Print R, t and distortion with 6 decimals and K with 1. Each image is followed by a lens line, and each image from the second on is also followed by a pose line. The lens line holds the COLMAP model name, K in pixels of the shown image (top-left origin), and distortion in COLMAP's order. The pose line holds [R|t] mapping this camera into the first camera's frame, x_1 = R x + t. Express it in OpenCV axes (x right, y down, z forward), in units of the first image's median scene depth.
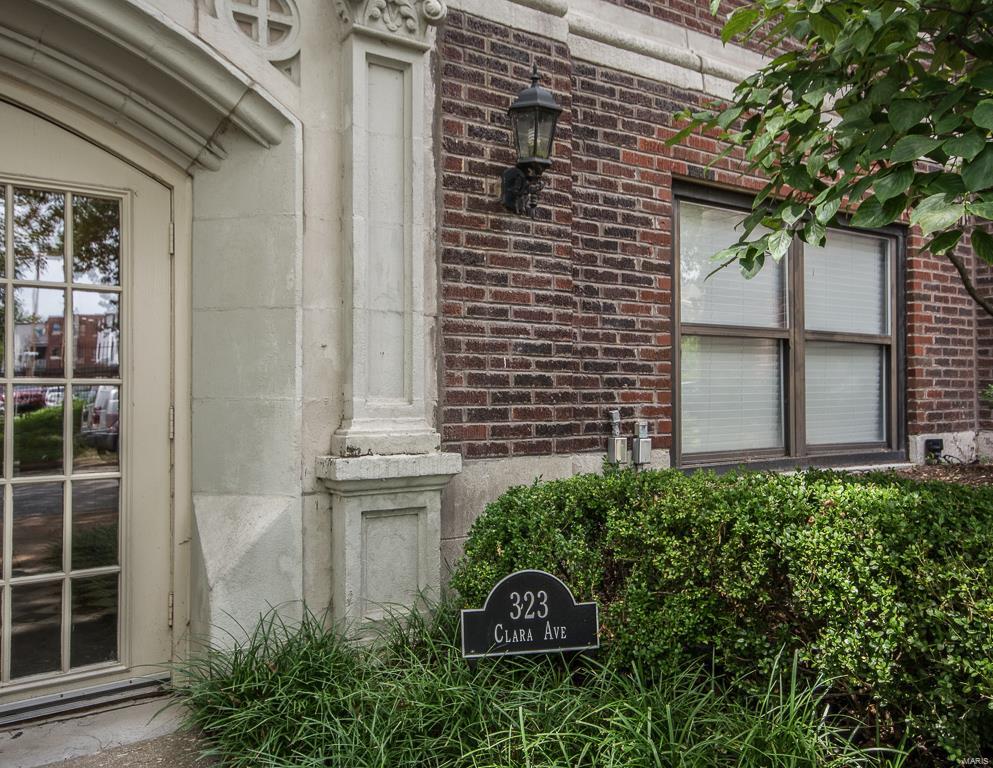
lens RADIAL K [[739.7, 0, 498.3], [0, 739.7, 386.0], [0, 0, 1]] dist [0.016127, 0.004334]
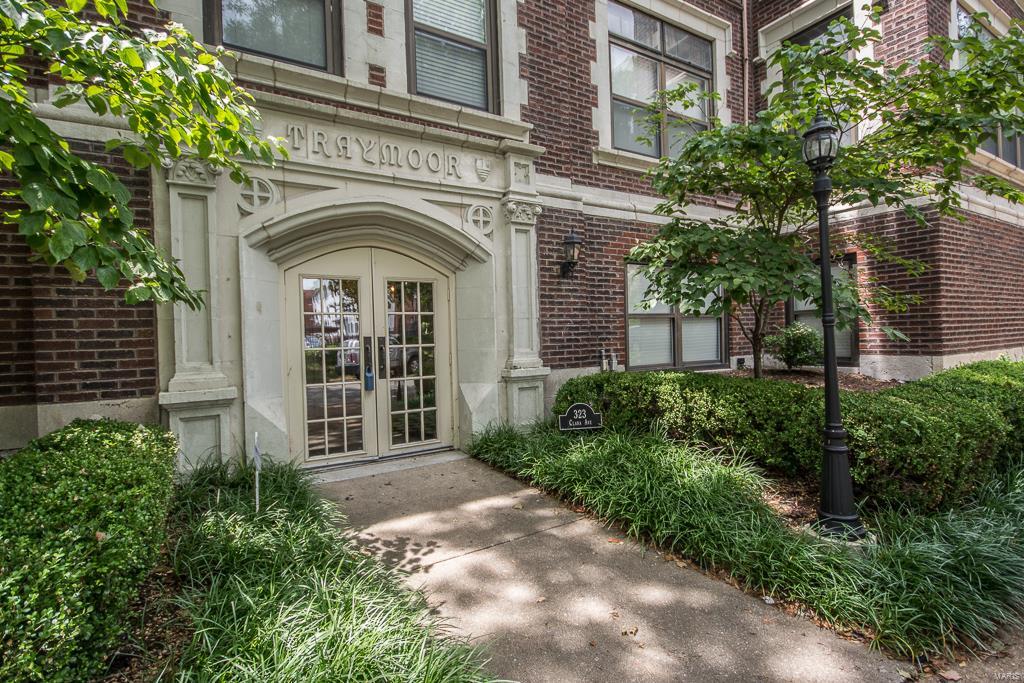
lens RADIAL K [[446.5, 0, 508.2], [0, 446.5, 338.2], [0, 0, 1]] dist [-0.001359, 0.000001]
pose [[0.999218, -0.019745, -0.034253, -0.139846], [0.020461, 0.999577, 0.020680, -0.055531], [0.033830, -0.021364, 0.999199, -0.667227]]
